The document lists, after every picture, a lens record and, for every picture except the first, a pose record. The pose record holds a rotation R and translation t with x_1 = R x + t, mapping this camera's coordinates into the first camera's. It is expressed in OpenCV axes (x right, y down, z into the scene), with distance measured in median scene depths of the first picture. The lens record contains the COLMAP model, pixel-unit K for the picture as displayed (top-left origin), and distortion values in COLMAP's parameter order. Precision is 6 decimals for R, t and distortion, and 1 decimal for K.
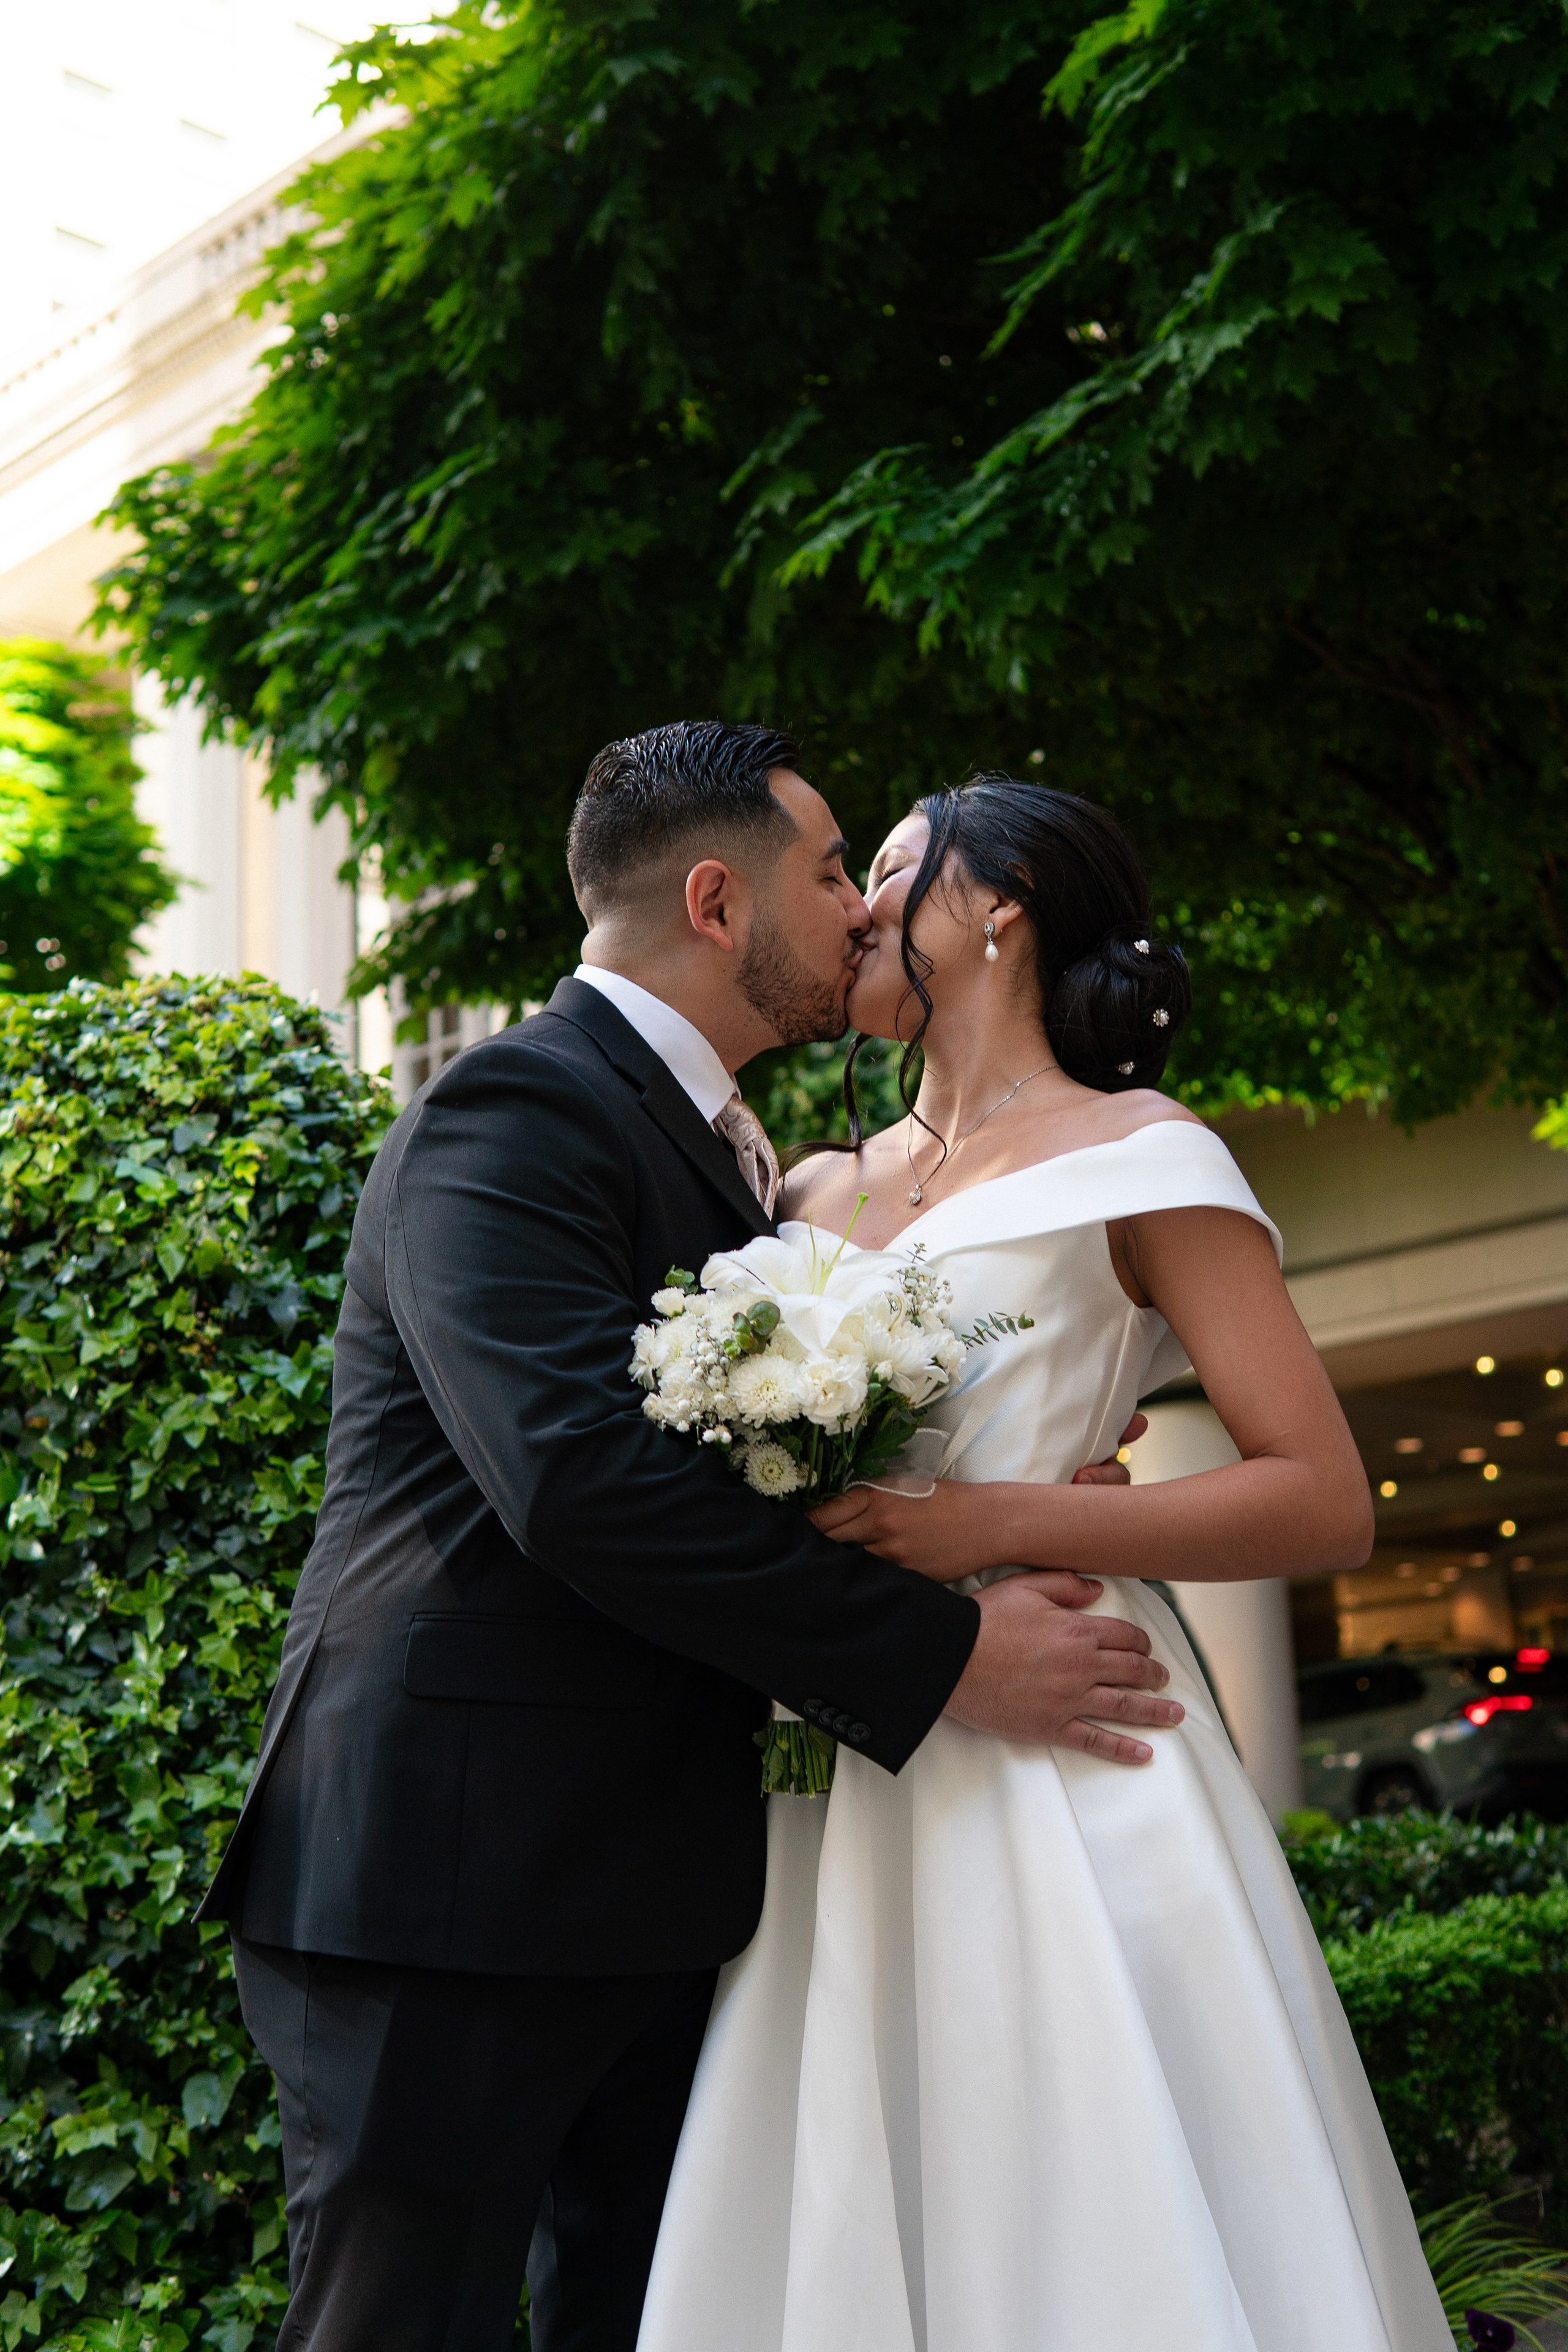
lens RADIAL K [[3118.3, 0, 790.1], [0, 3118.3, 1199.1], [0, 0, 1]] dist [-0.177586, -0.150223]
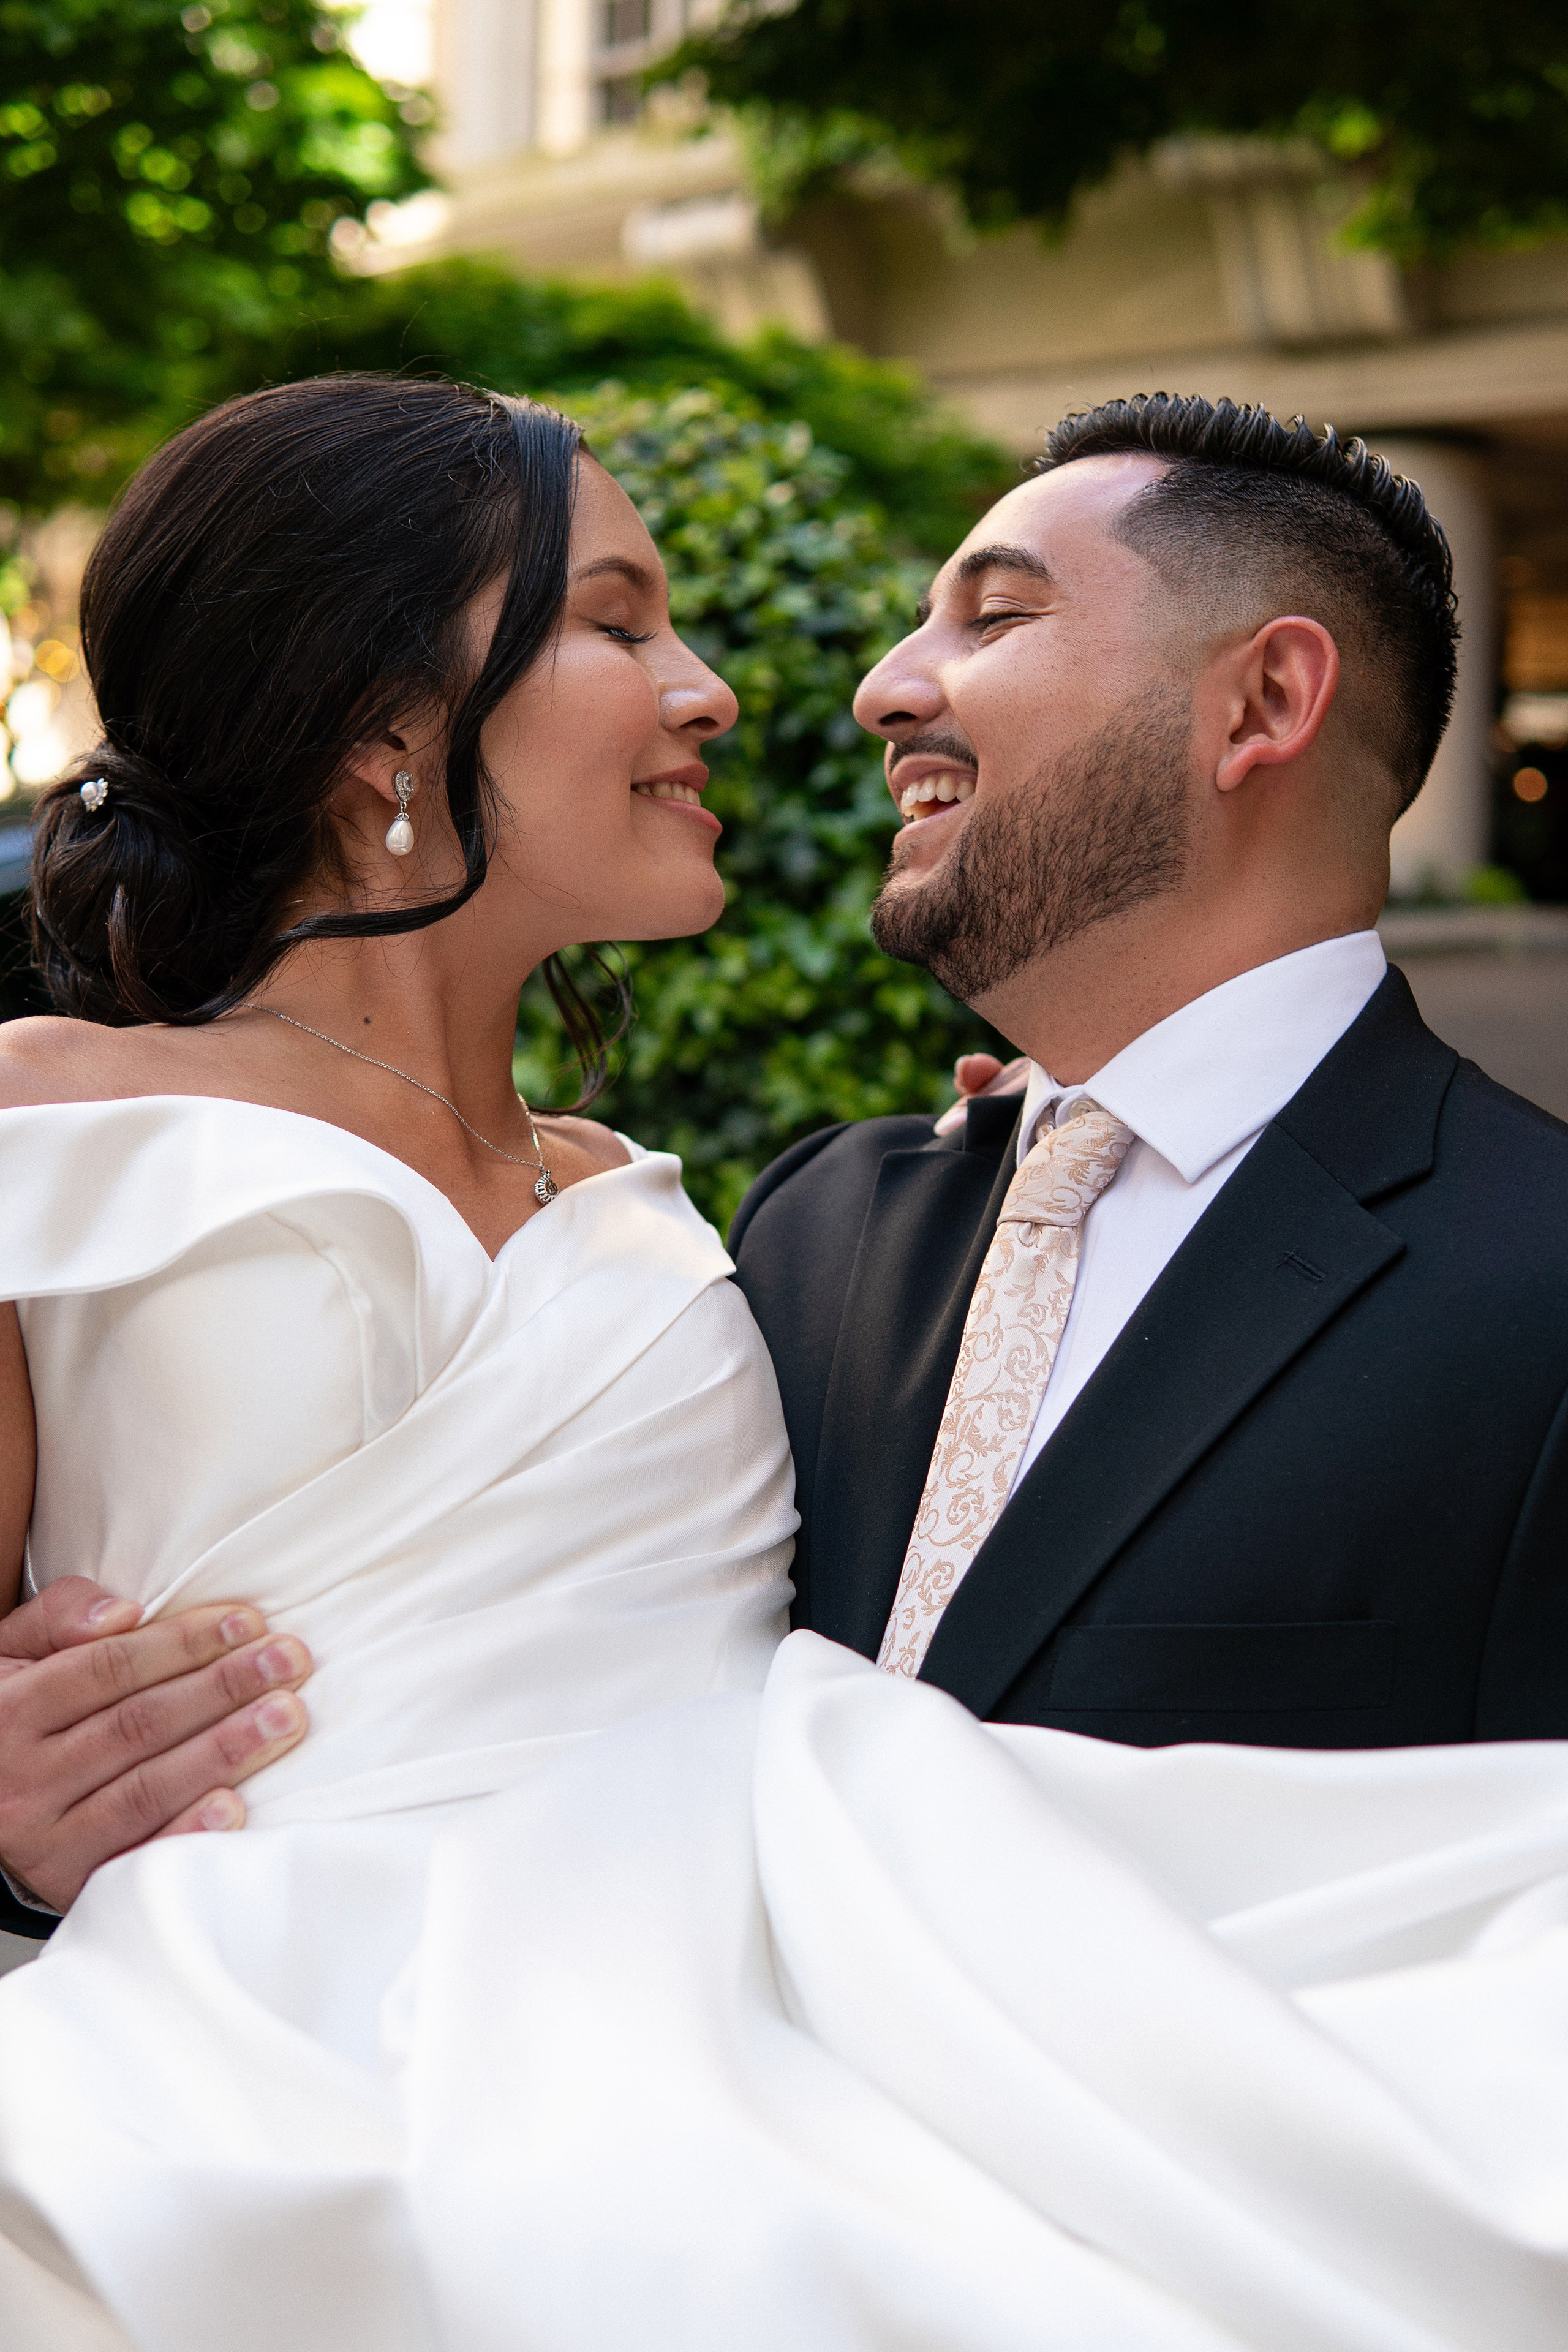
lens RADIAL K [[3132.2, 0, 784.0], [0, 3132.2, 1176.0], [0, 0, 1]] dist [-0.160258, -0.152412]
pose [[0.997095, 0.070479, -0.028883, -0.134504], [-0.056700, 0.940013, 0.336392, -0.192635], [0.050859, -0.333777, 0.941279, 0.089170]]
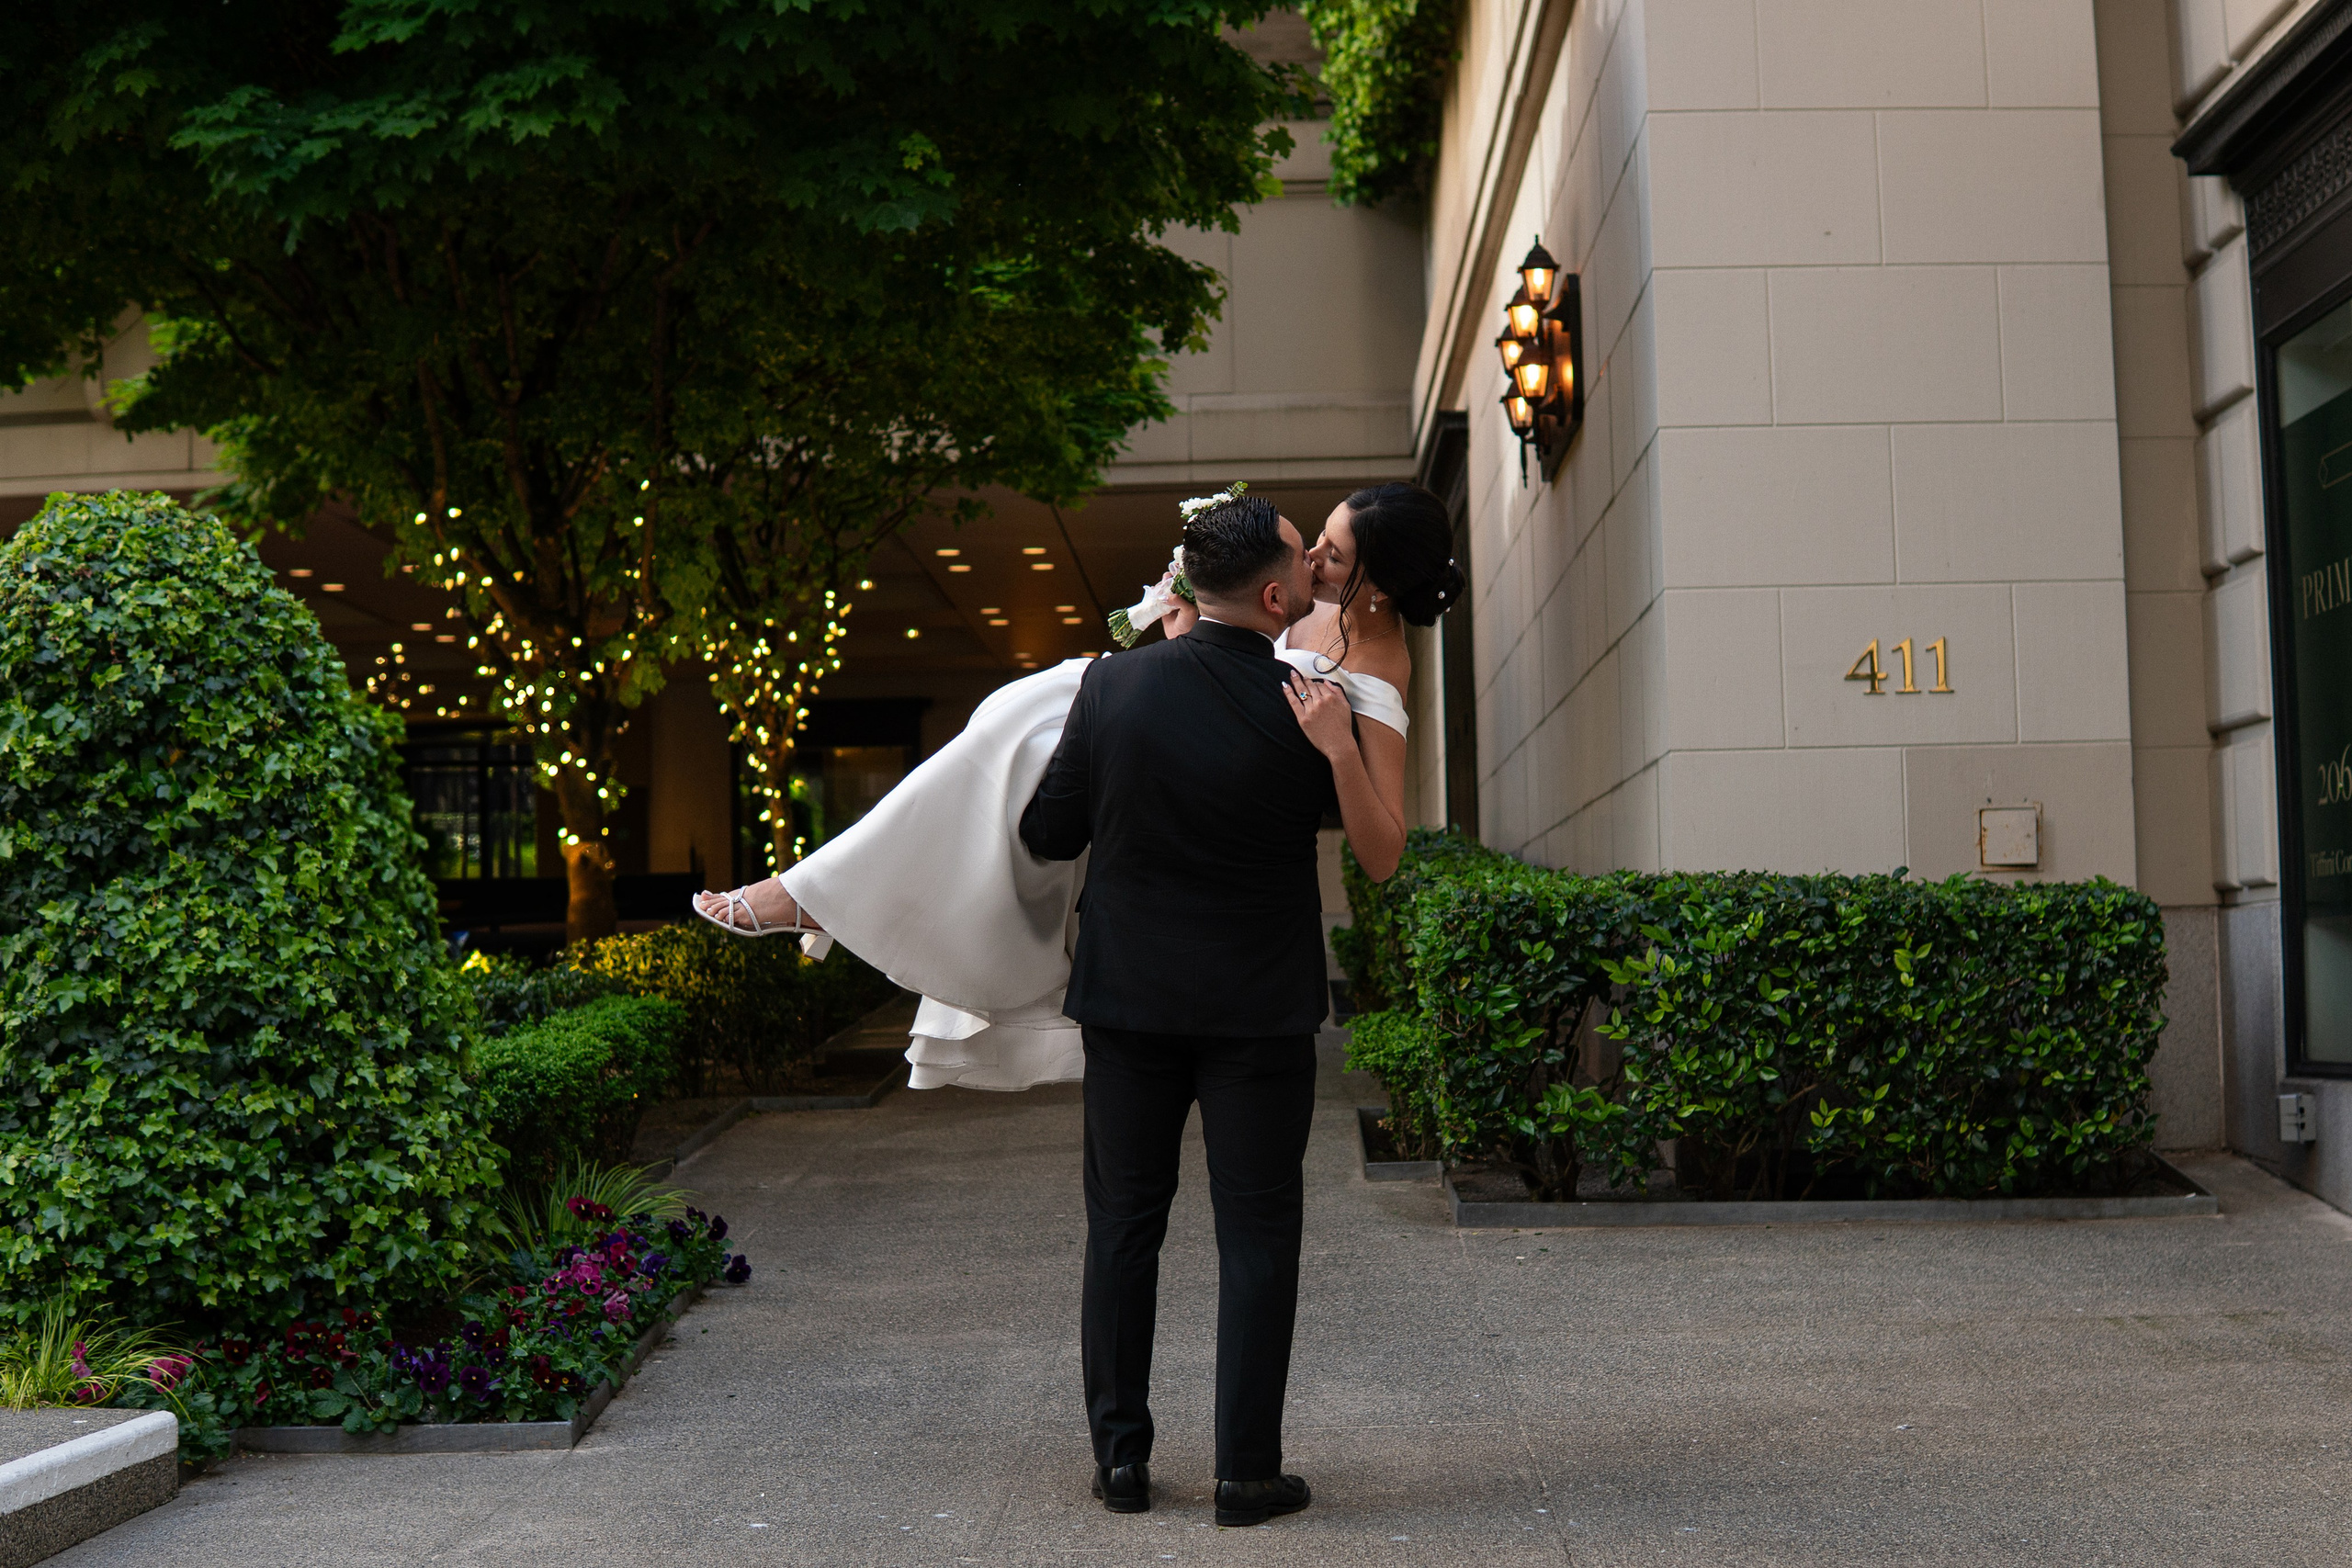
lens RADIAL K [[3342.1, 0, 1265.8], [0, 3342.1, 890.4], [0, 0, 1]] dist [-0.185412, -0.158002]
pose [[0.725358, 0.052679, 0.686353, -1.191356], [-0.170839, 0.979650, 0.105358, -0.186394], [-0.666835, -0.193678, 0.719597, -1.012673]]
